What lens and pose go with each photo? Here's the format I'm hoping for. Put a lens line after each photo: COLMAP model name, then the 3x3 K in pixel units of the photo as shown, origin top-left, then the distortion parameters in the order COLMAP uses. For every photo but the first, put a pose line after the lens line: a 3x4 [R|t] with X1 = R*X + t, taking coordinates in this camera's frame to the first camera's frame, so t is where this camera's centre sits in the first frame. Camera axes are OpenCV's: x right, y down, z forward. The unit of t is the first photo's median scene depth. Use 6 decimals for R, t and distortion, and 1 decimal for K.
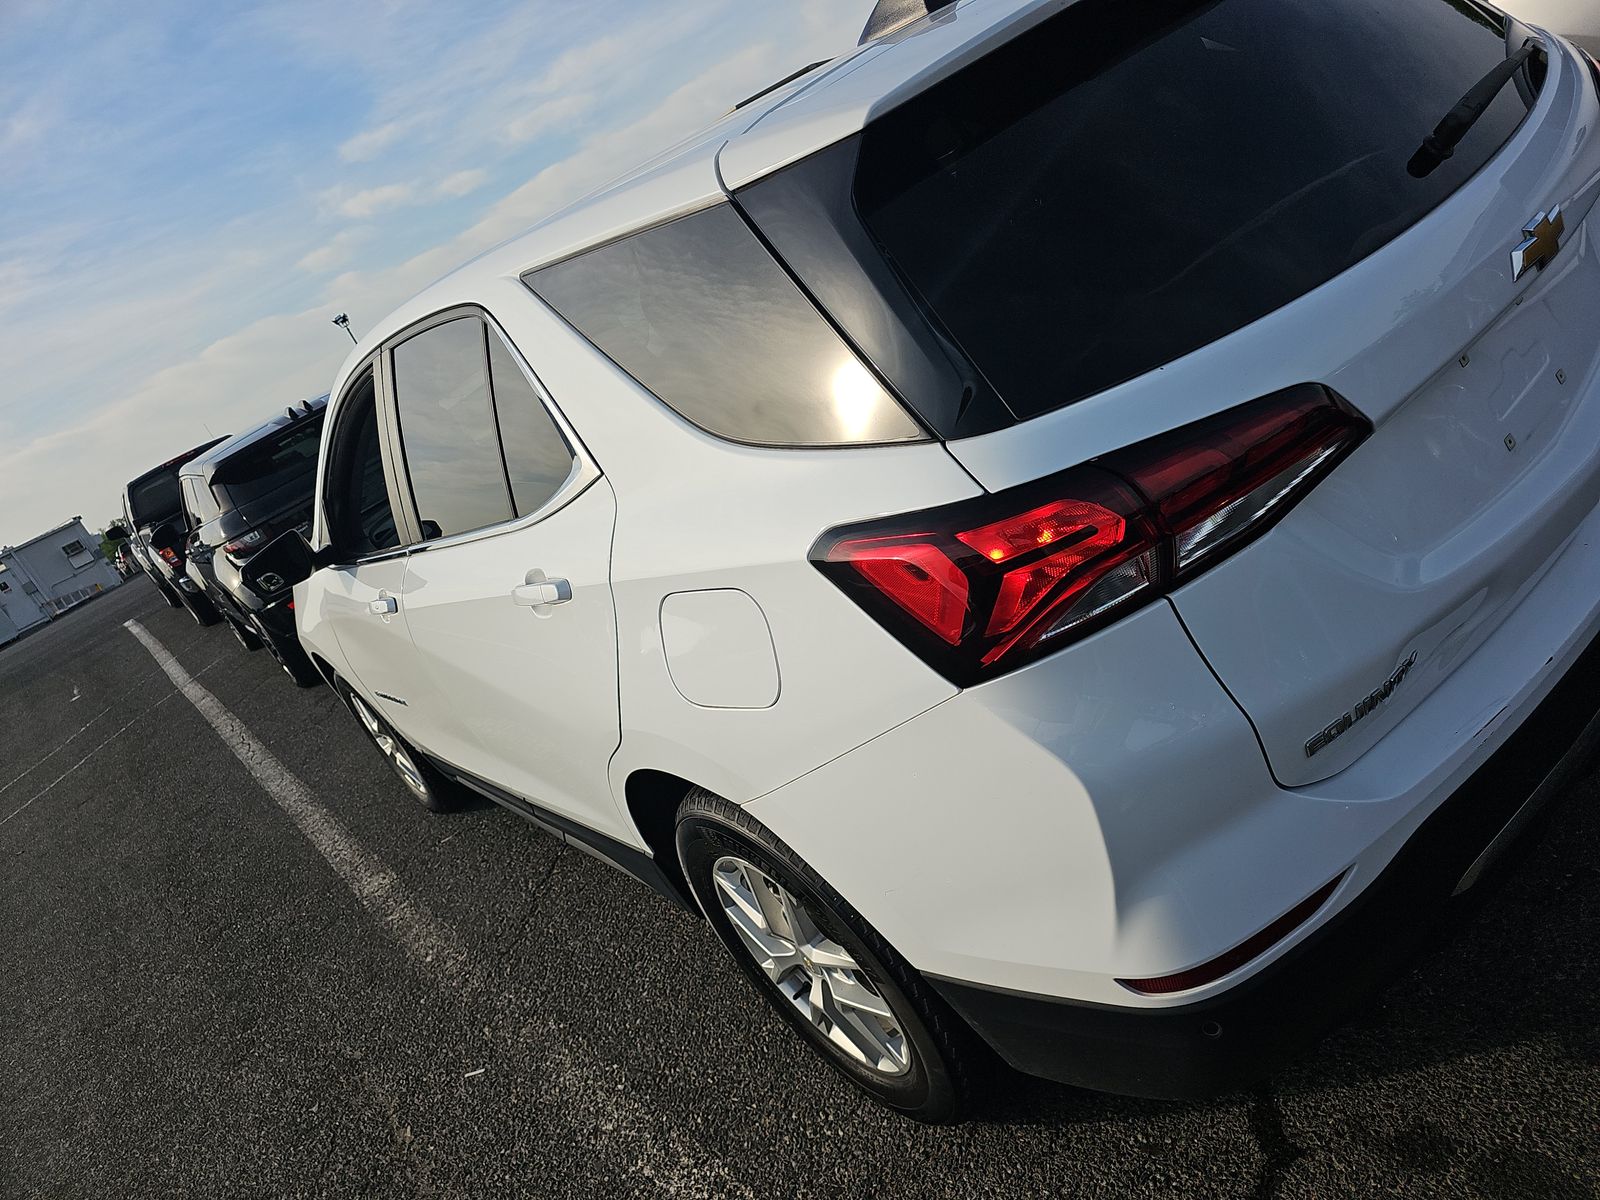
lens RADIAL K [[1063.6, 0, 776.5], [0, 1063.6, 599.9], [0, 0, 1]] dist [0.022538, -0.017211]
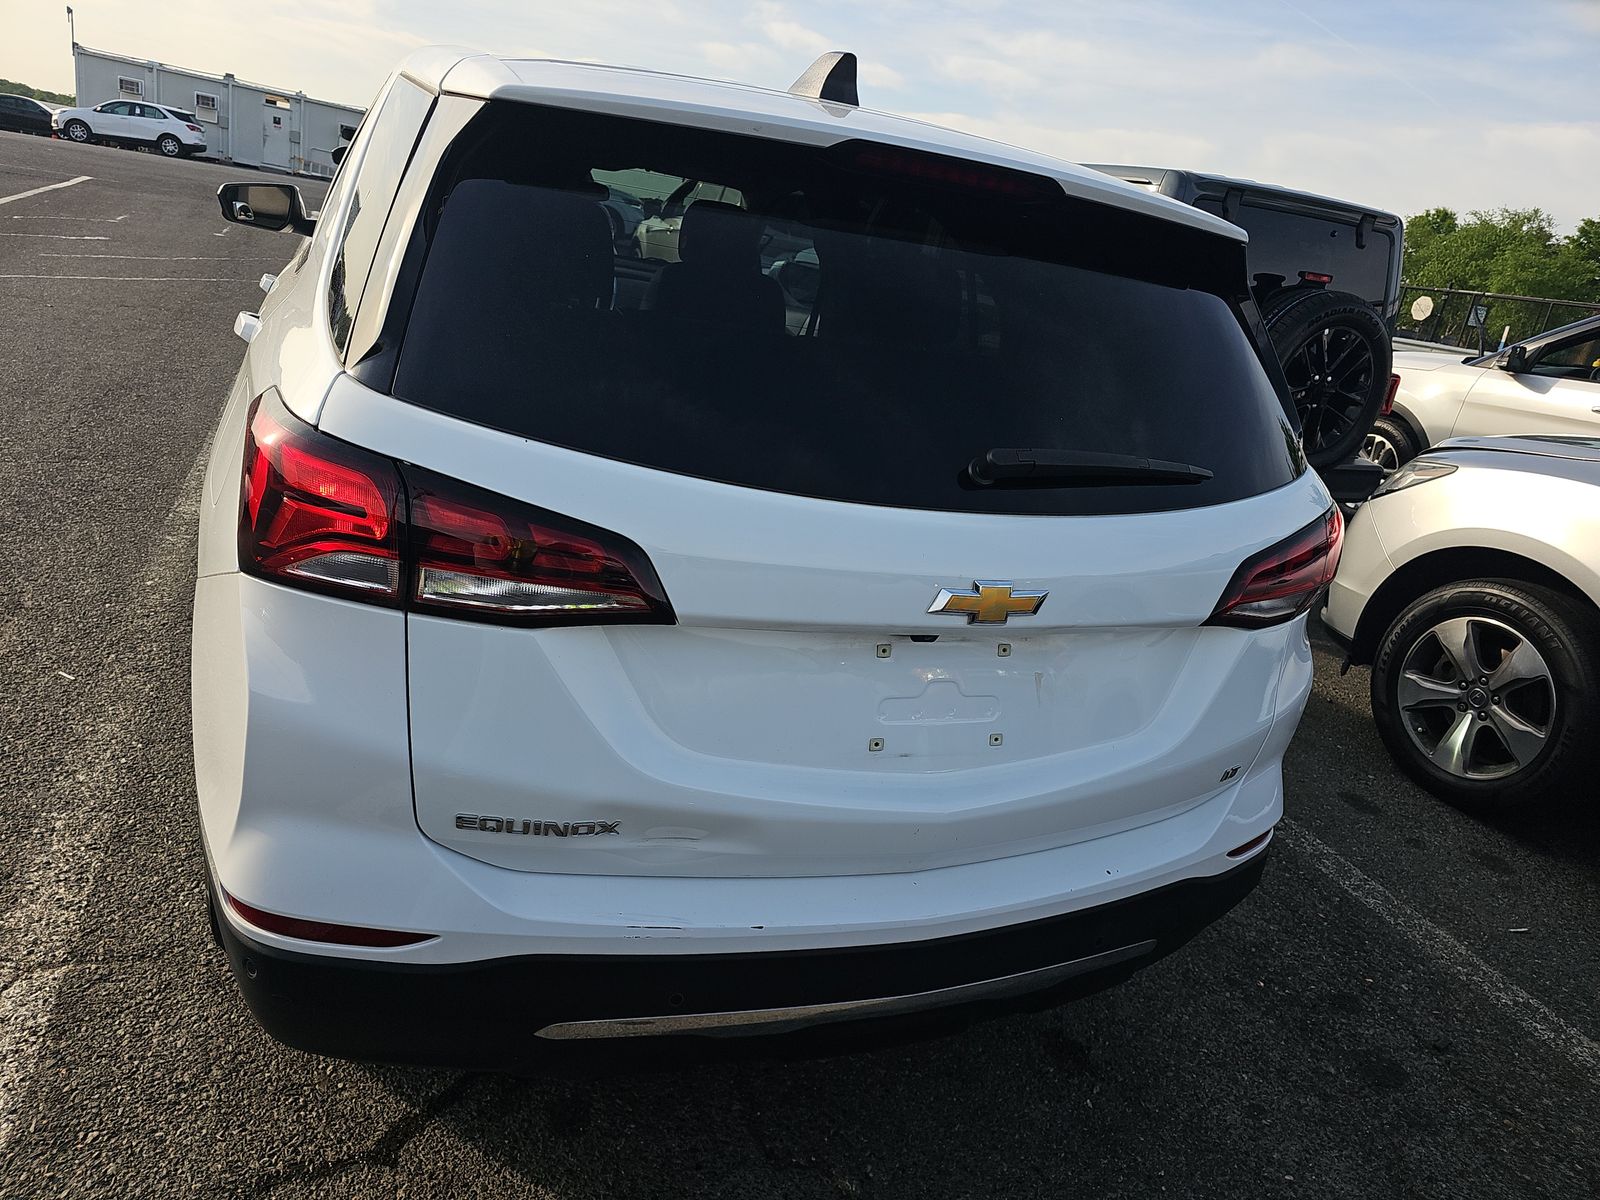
lens RADIAL K [[1063.6, 0, 776.5], [0, 1063.6, 599.9], [0, 0, 1]] dist [0.022538, -0.017211]
pose [[0.772608, 0.630447, -0.074921, 0.453958], [-0.627935, 0.776224, 0.056338, -0.192317], [0.093674, 0.003519, 0.995597, -0.019336]]
